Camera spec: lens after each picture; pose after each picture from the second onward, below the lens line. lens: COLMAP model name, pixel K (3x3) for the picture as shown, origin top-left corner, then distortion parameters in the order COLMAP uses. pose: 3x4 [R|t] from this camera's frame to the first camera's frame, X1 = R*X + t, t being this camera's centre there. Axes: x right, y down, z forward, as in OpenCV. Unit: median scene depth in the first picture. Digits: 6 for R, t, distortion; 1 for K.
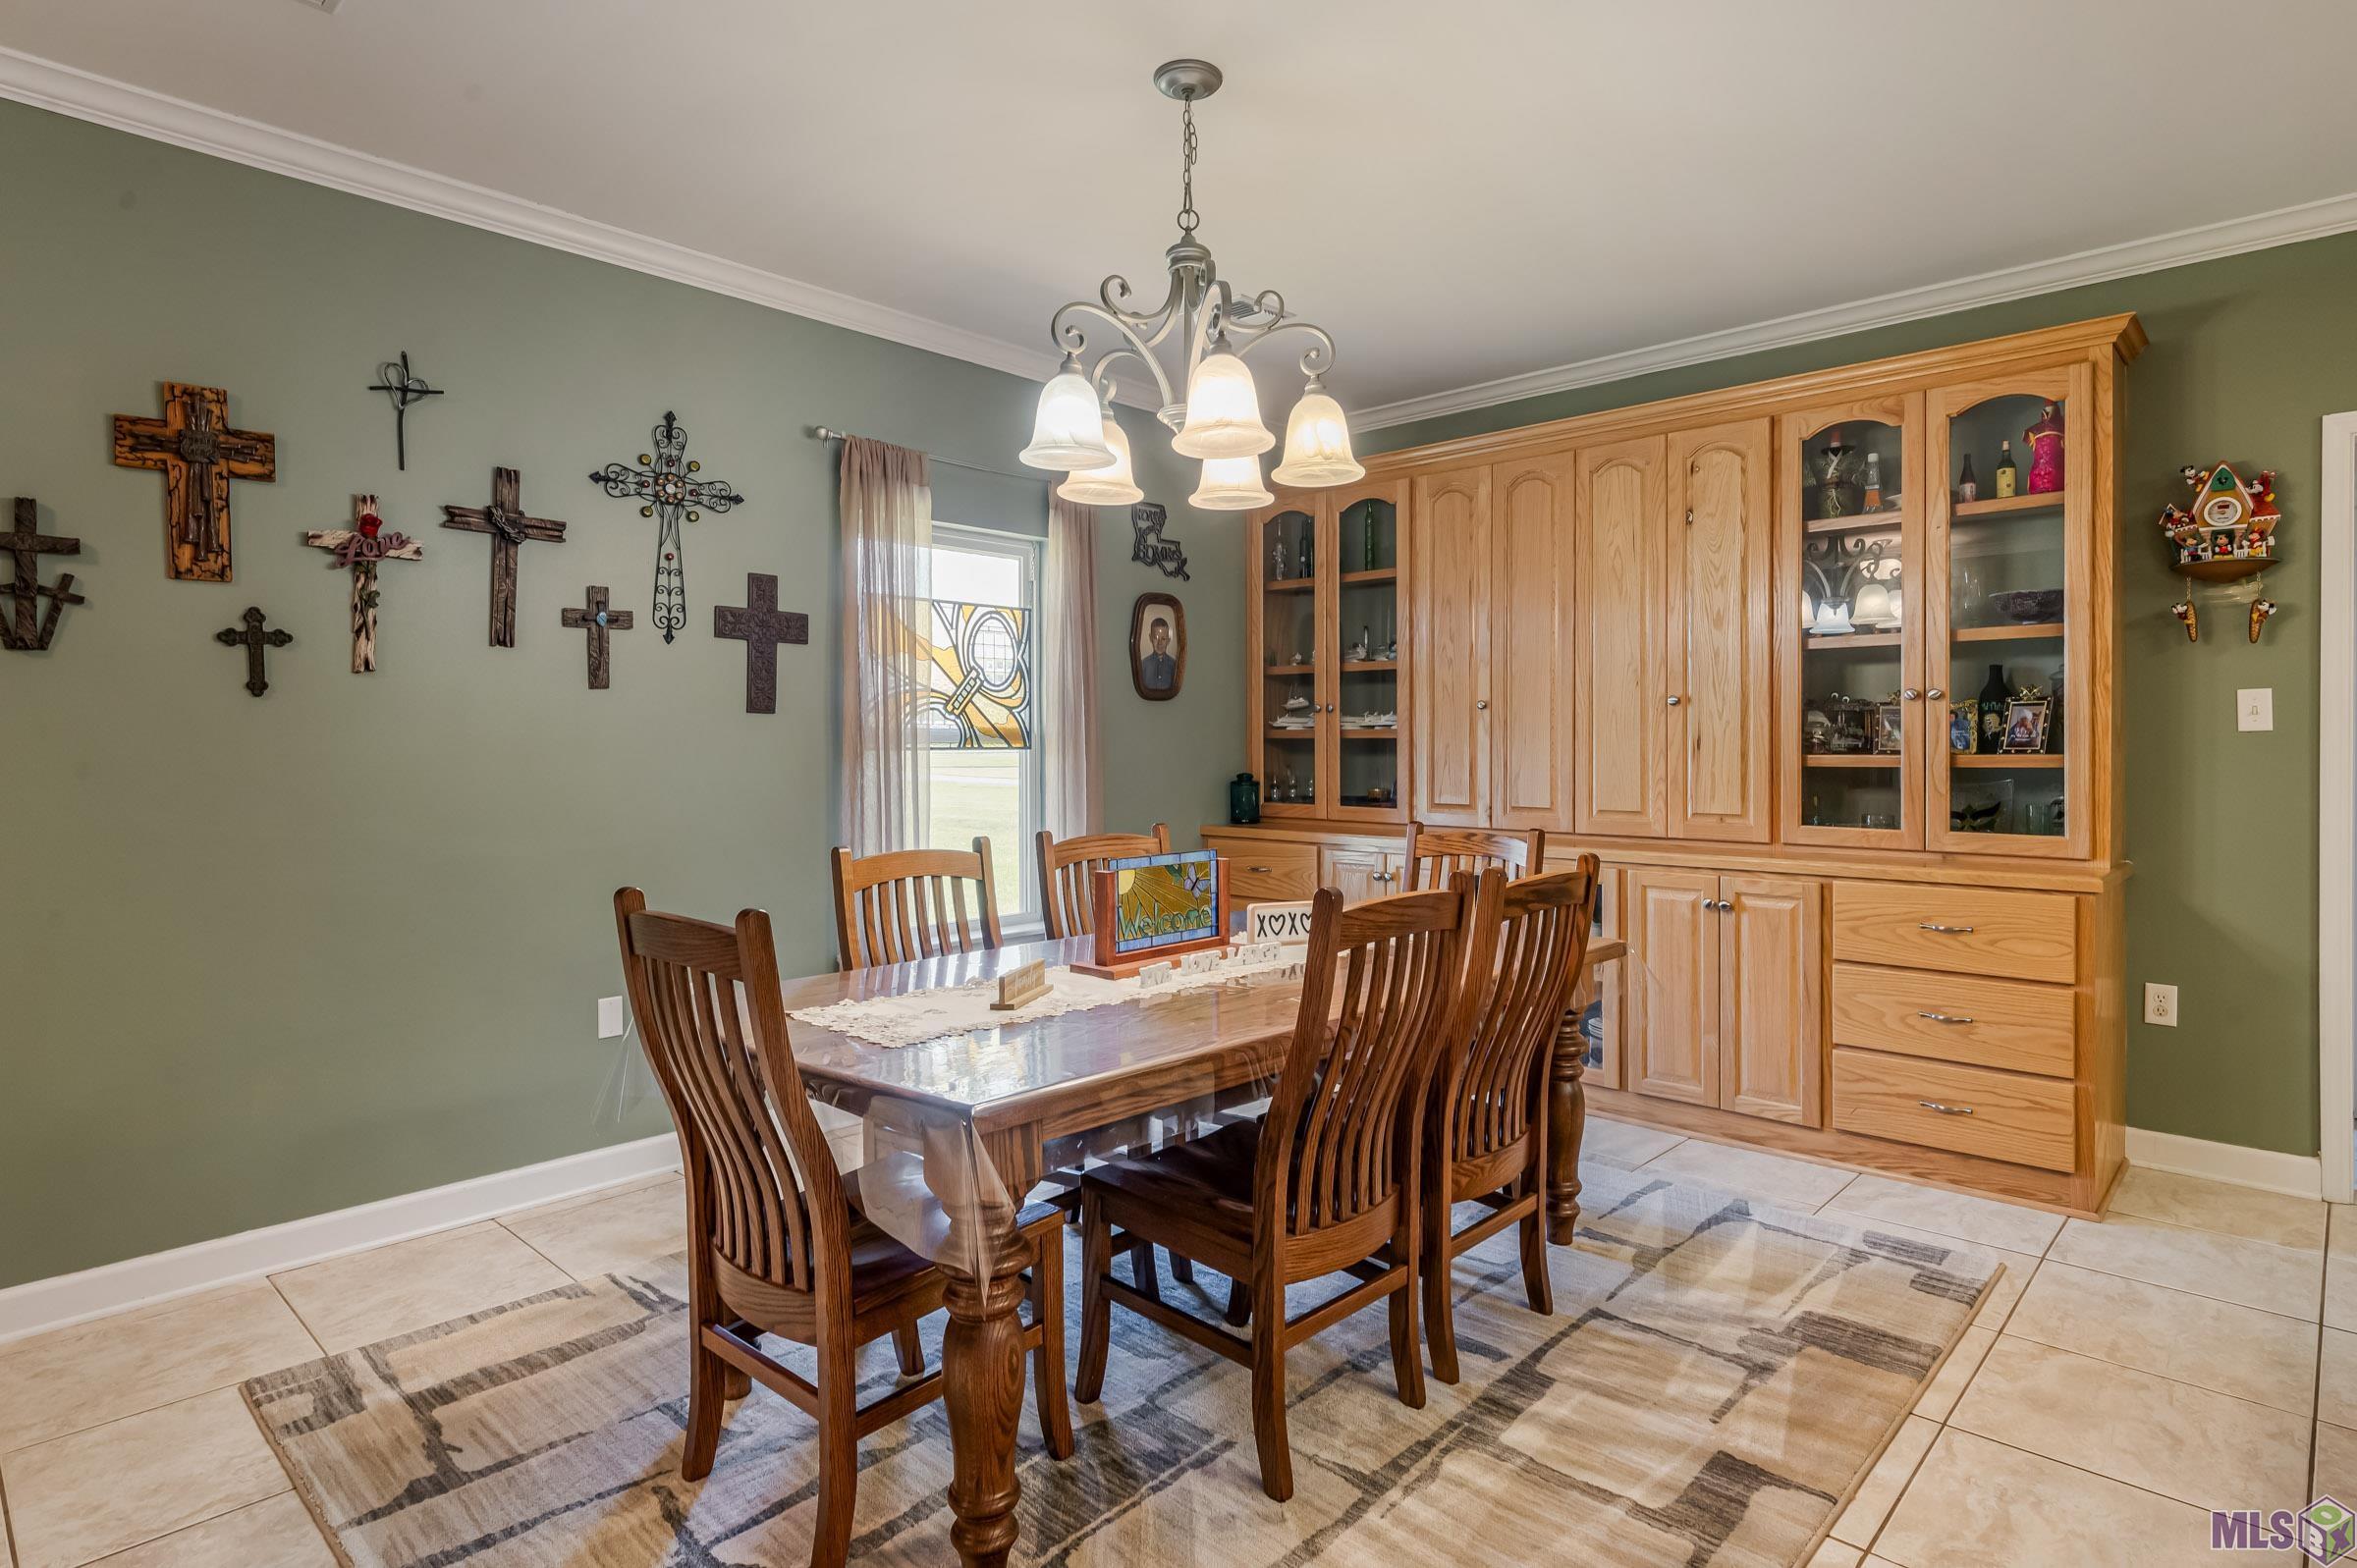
lens RADIAL K [[1245.7, 0, 1179.5], [0, 1245.7, 765.1], [0, 0, 1]] dist [-0.000864, -0.000267]
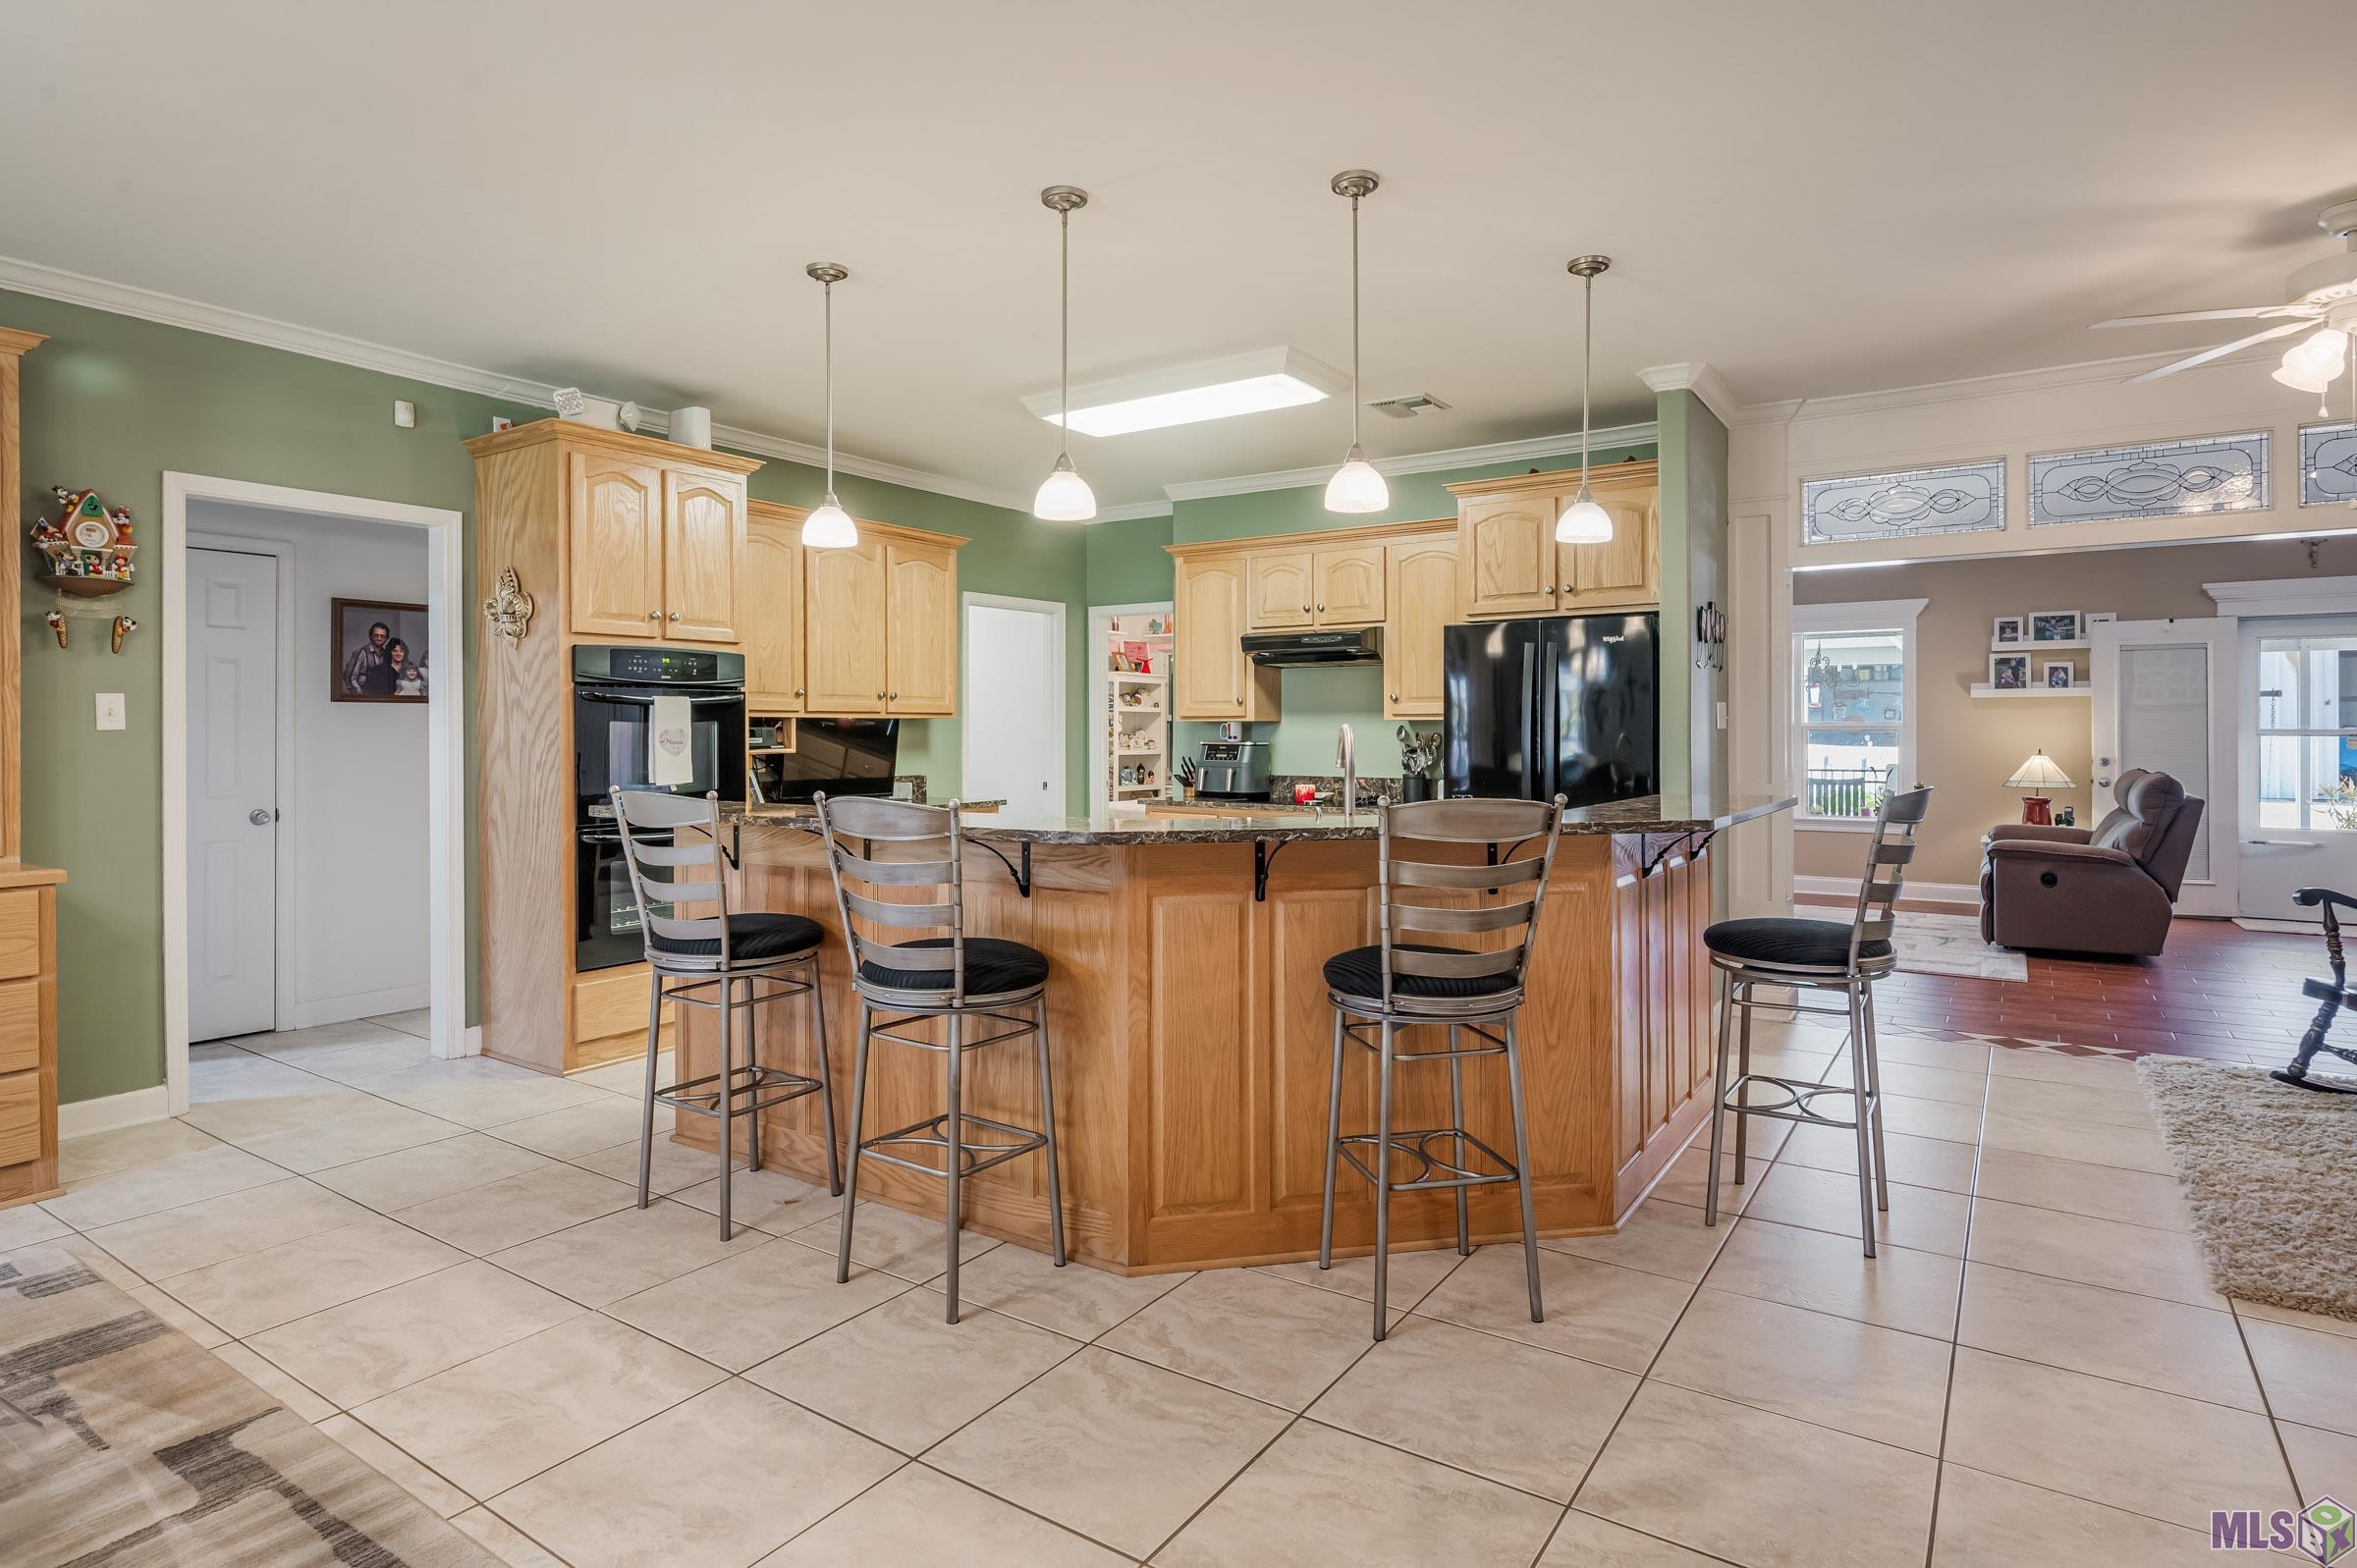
lens RADIAL K [[1245.7, 0, 1179.2], [0, 1245.7, 771.6], [0, 0, 1]] dist [-0.000864, -0.000267]
pose [[-0.161774, -0.030113, 0.986368, -0.444429], [0.025007, 0.999088, 0.034603, -0.004473], [-0.986511, 0.030264, -0.160873, 0.225046]]
